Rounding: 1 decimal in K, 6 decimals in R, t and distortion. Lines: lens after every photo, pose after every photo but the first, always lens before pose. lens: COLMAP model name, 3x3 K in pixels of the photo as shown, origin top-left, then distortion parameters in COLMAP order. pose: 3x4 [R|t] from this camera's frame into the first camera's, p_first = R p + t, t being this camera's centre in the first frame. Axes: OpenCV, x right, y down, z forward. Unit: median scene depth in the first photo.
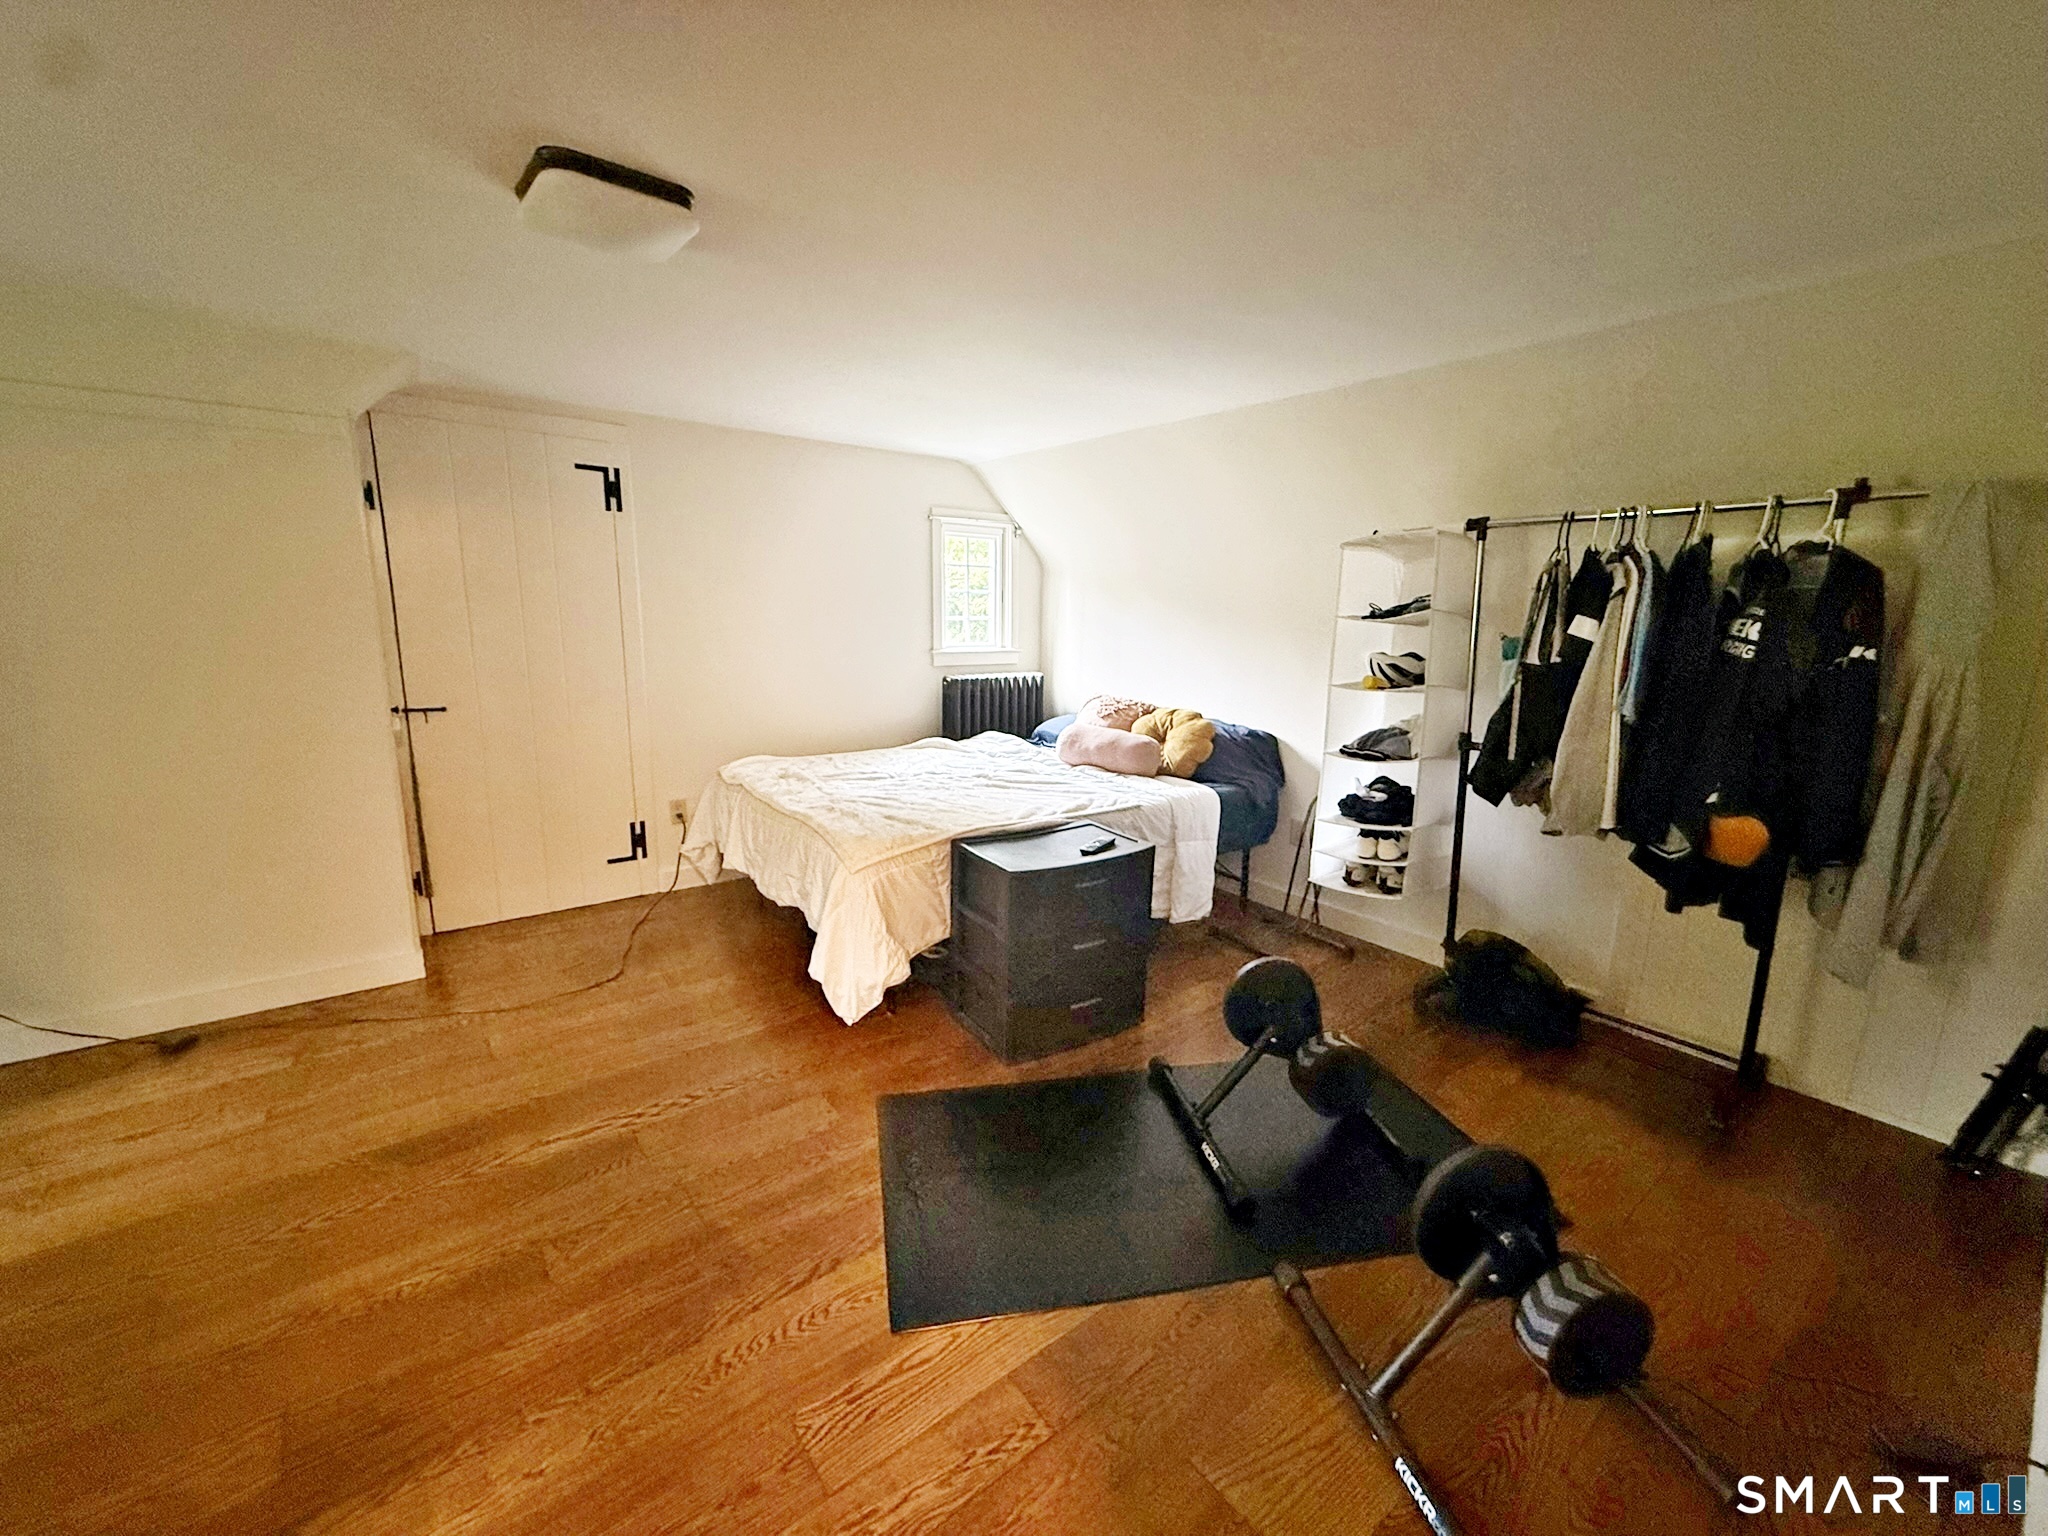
lens RADIAL K [[821.4, 0, 1029.1], [0, 821.4, 767.5], [0, 0, 1]] dist [-0.001607, 0.000127]
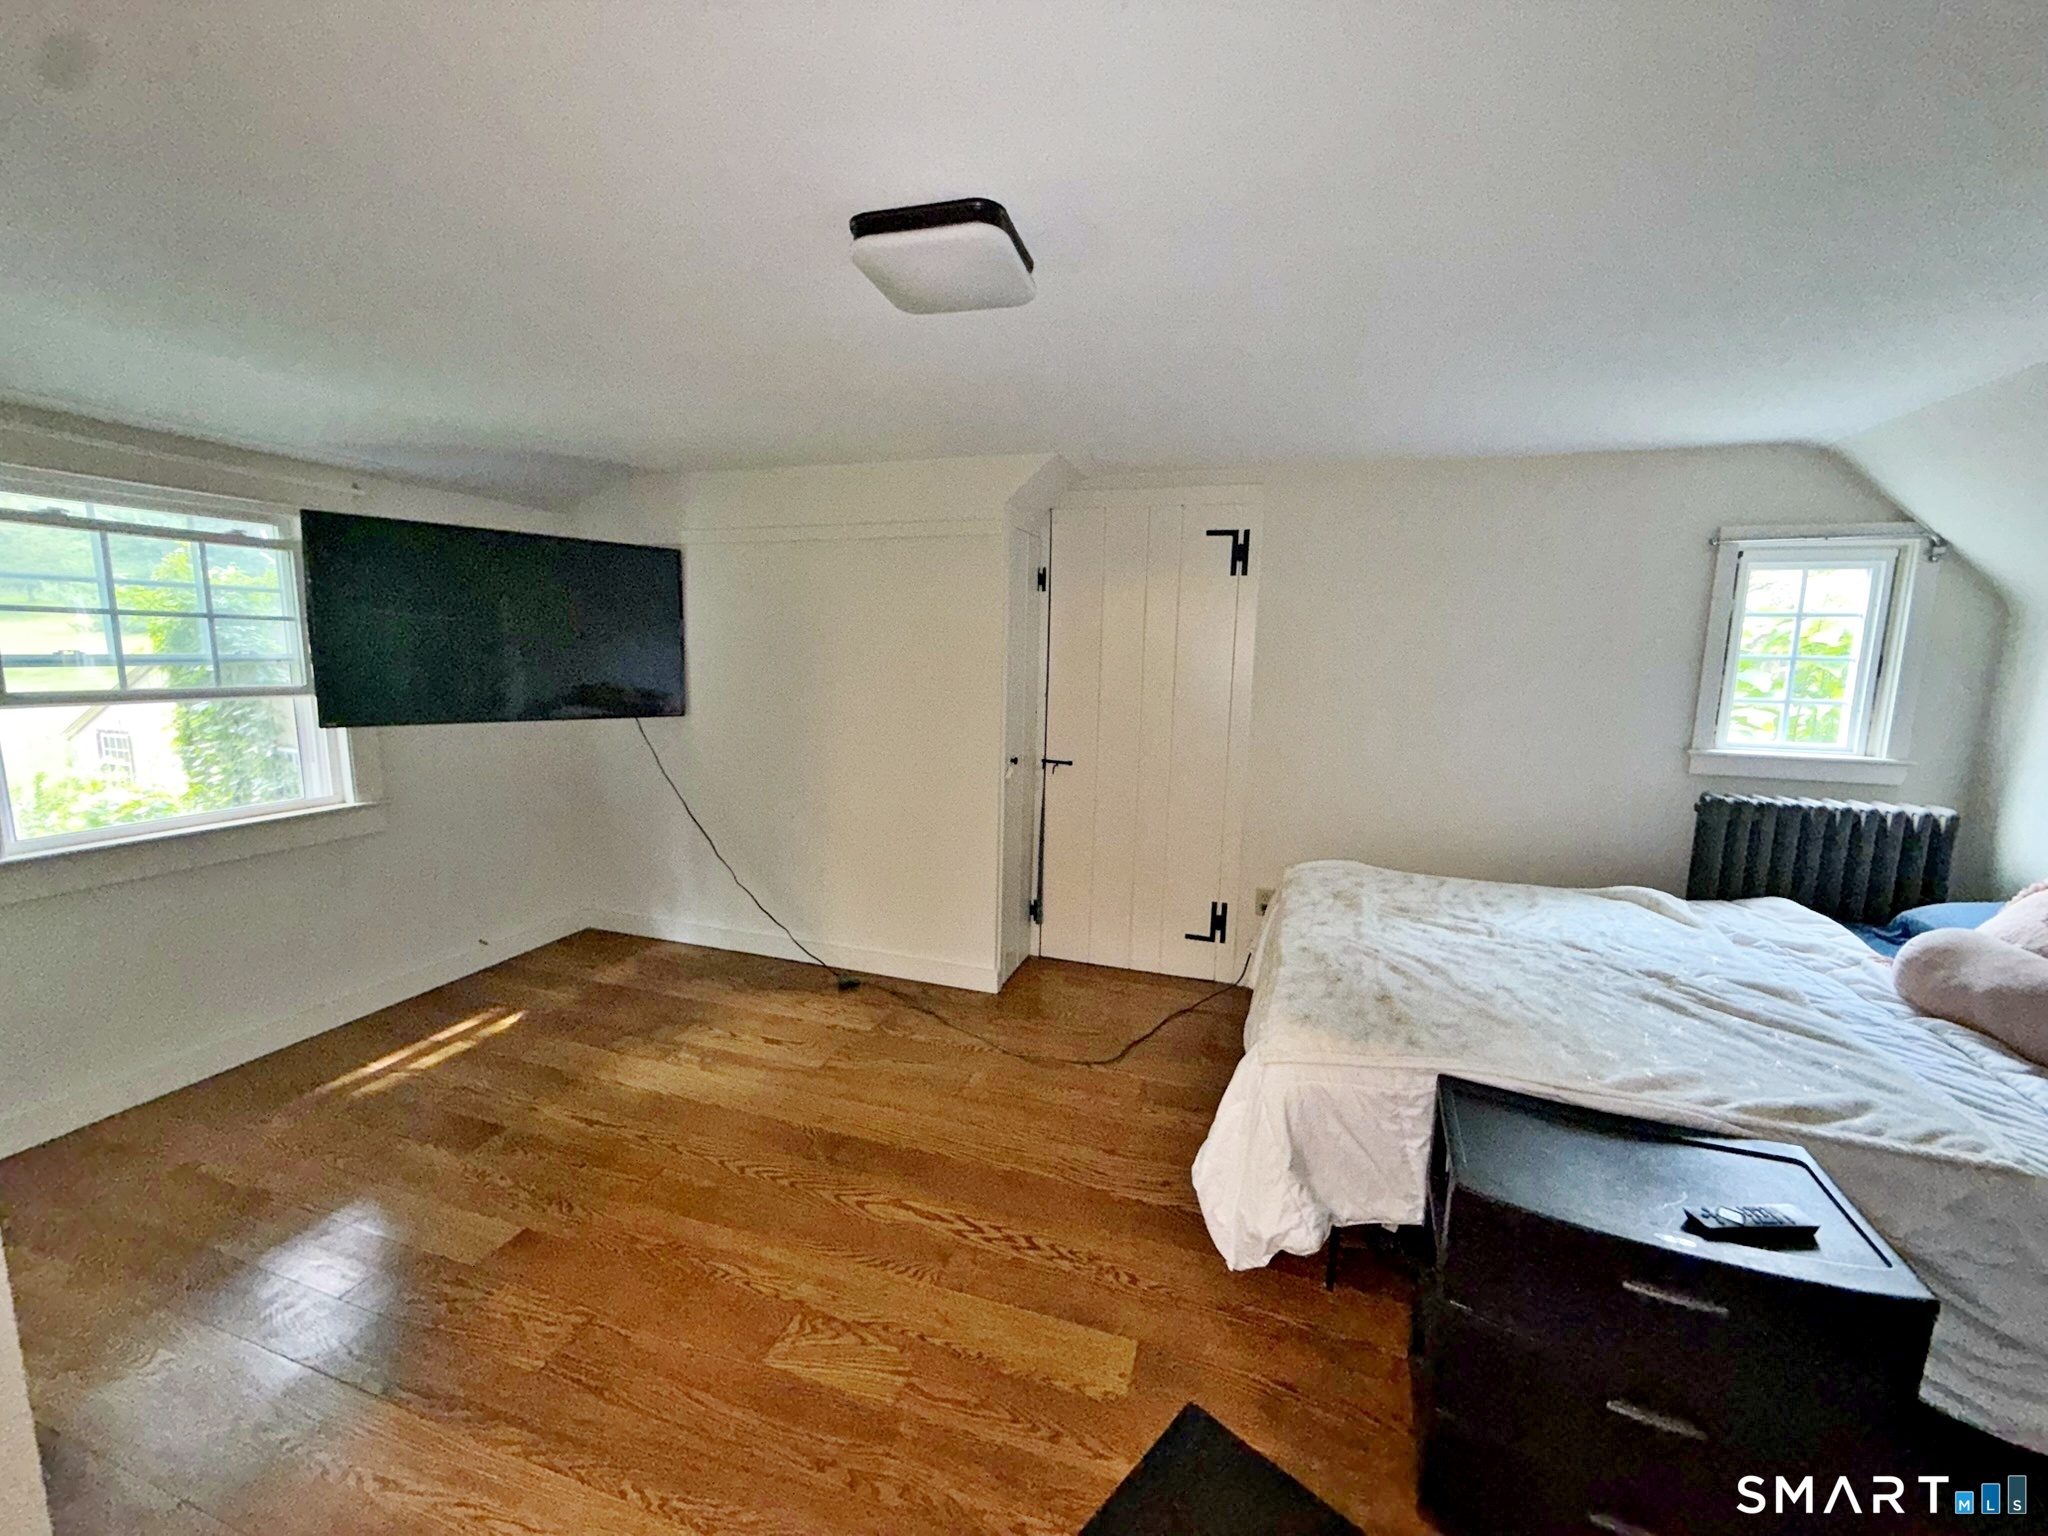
lens RADIAL K [[821.4, 0, 1023.8], [0, 821.4, 760.1], [0, 0, 1]] dist [-0.001607, 0.000127]
pose [[0.552343, 0.108906, -0.826472, 0.167834], [-0.168541, 0.985544, 0.017229, -0.078535], [0.816401, 0.129778, 0.562714, 0.299430]]
